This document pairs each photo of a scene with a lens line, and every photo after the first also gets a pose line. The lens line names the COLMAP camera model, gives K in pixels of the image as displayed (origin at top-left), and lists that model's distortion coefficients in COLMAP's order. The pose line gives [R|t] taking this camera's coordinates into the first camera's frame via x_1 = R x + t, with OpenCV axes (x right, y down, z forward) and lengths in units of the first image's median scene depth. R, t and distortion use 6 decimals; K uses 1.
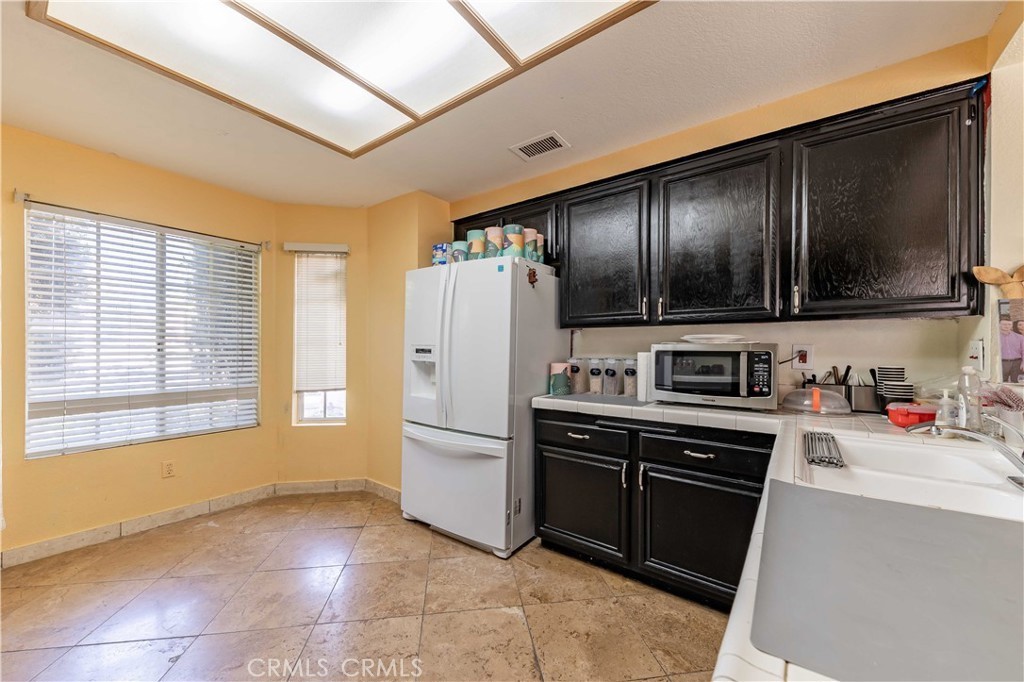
lens RADIAL K [[380.5, 0, 512.0], [0, 380.5, 341.0], [0, 0, 1]] dist [0.000468, -0.000002]
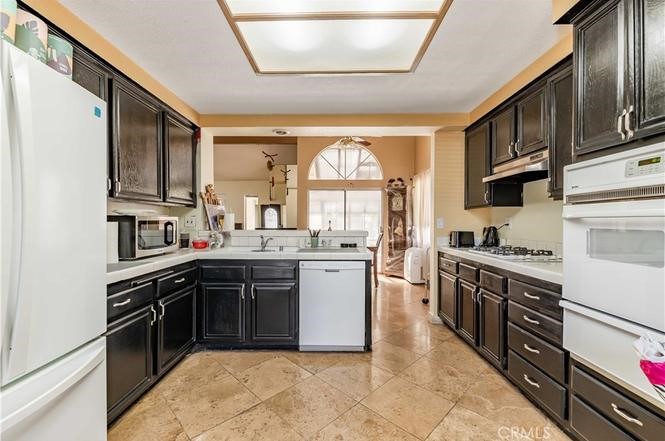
lens RADIAL K [[272.7, 0, 332.5], [0, 272.7, 220.5], [0, 0, 1]] dist [0.000538, 0.000049]
pose [[-0.588343, 0.000818, 0.808611, -0.920947], [-0.009727, 0.999920, -0.008089, 0.028149], [-0.808553, -0.012625, -0.588288, 1.168459]]
